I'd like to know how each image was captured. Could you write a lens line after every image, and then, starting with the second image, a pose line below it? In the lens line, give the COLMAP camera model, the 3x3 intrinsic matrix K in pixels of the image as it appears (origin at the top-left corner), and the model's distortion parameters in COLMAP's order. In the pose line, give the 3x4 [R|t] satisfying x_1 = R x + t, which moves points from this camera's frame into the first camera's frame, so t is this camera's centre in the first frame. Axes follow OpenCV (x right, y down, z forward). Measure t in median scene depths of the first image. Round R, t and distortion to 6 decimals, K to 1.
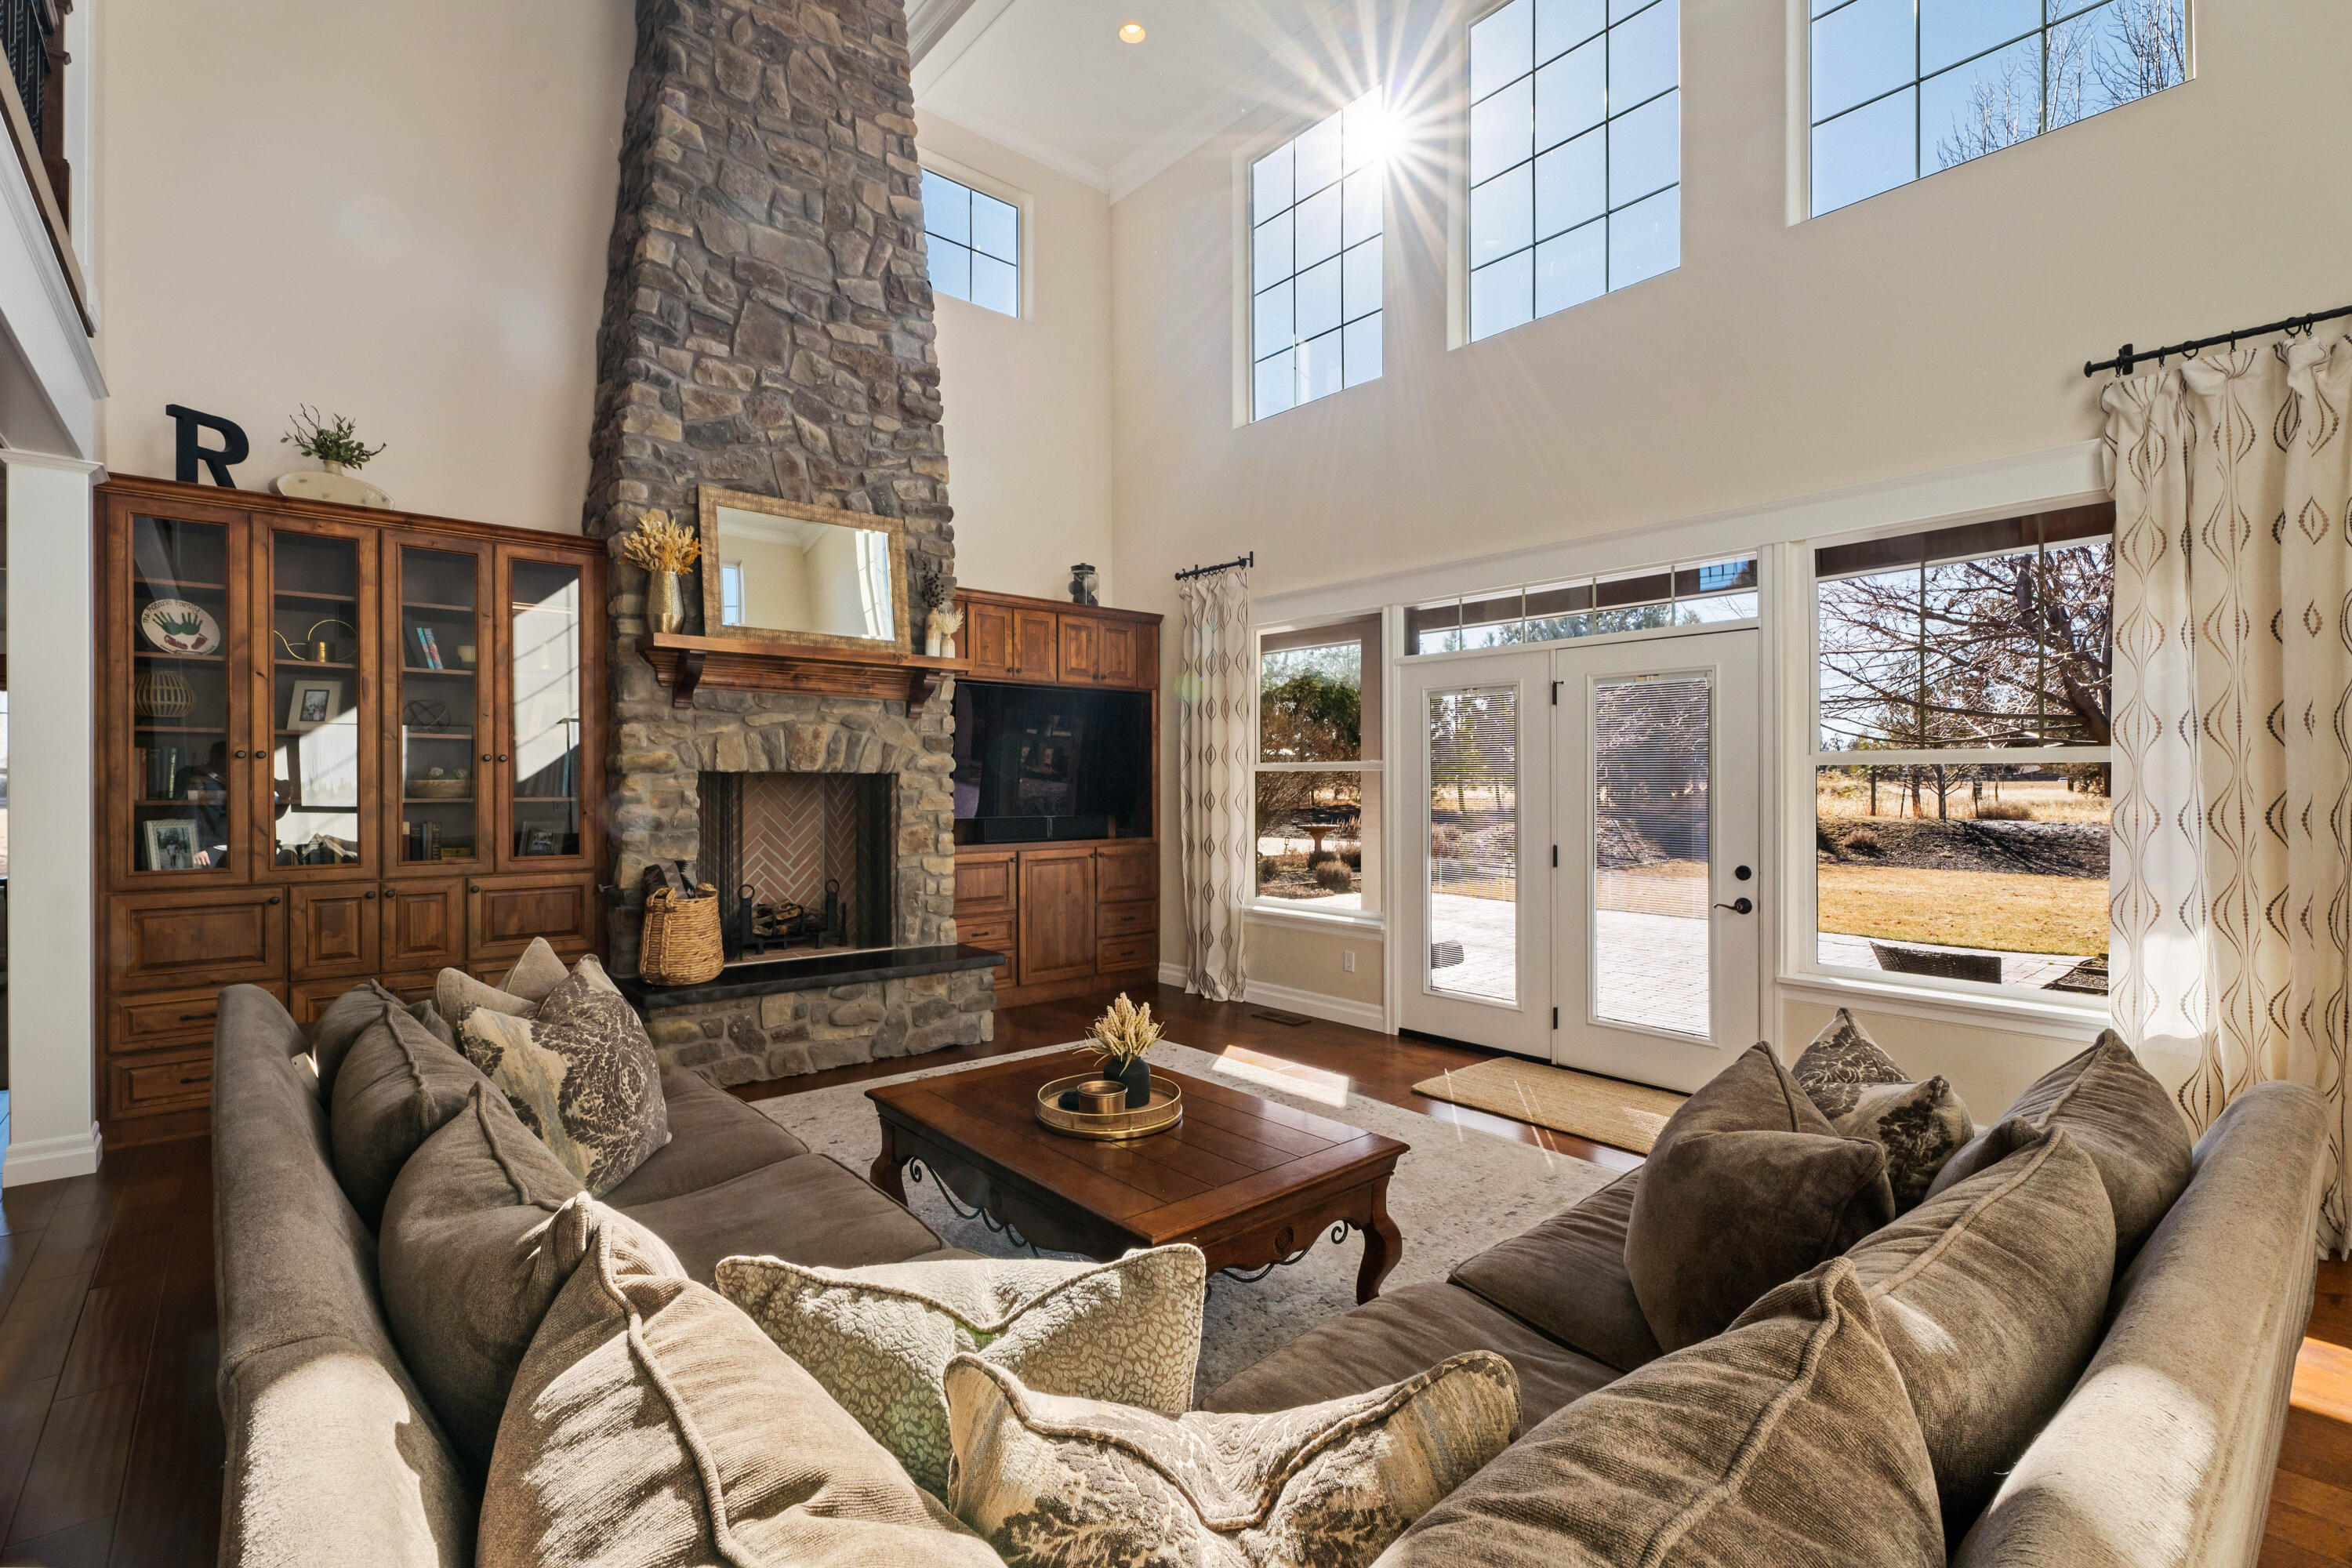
lens RADIAL K [[1063.6, 0, 1168.2], [0, 1063.6, 784.8], [0, 0, 1]] dist [0.004306, -0.000378]
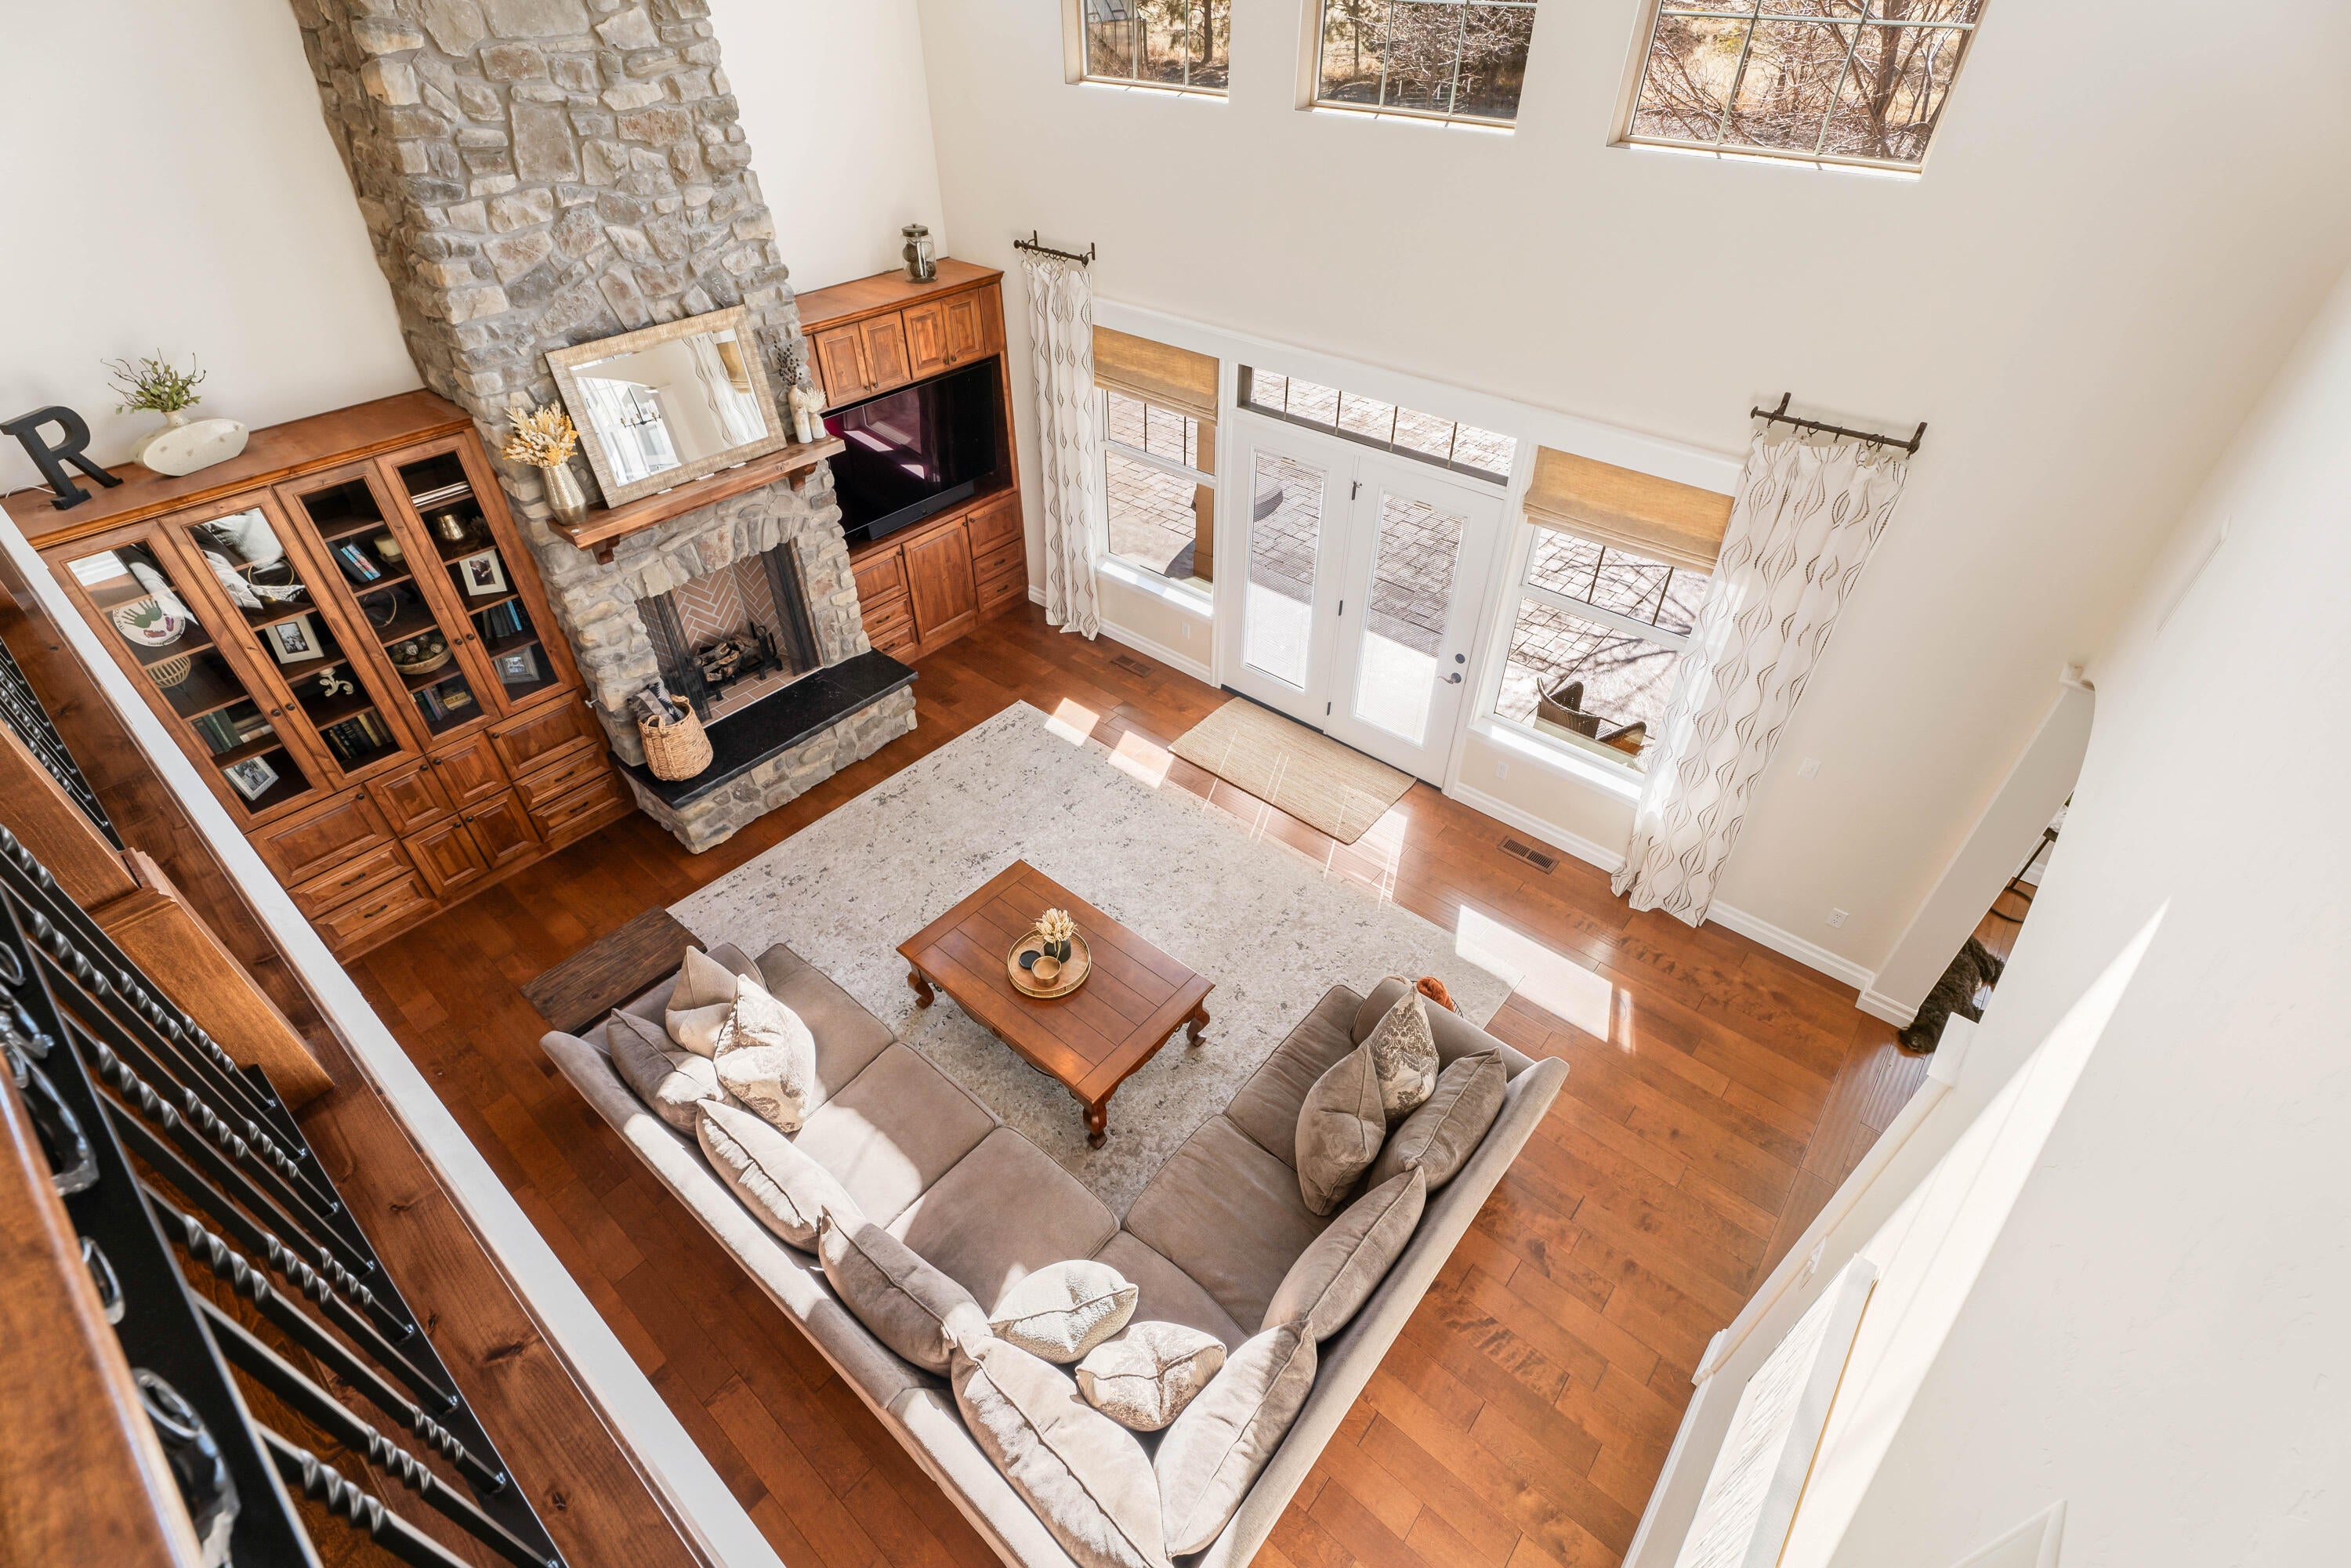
lens RADIAL K [[1039.6, 0, 1183.1], [0, 1039.6, 797.8], [0, 0, 1]] dist [0.003763, -0.000242]
pose [[0.986529, -0.096638, 0.131987, -0.020047], [-0.009339, 0.772261, 0.635237, -0.536099], [-0.163317, -0.627912, 0.760956, -0.089904]]
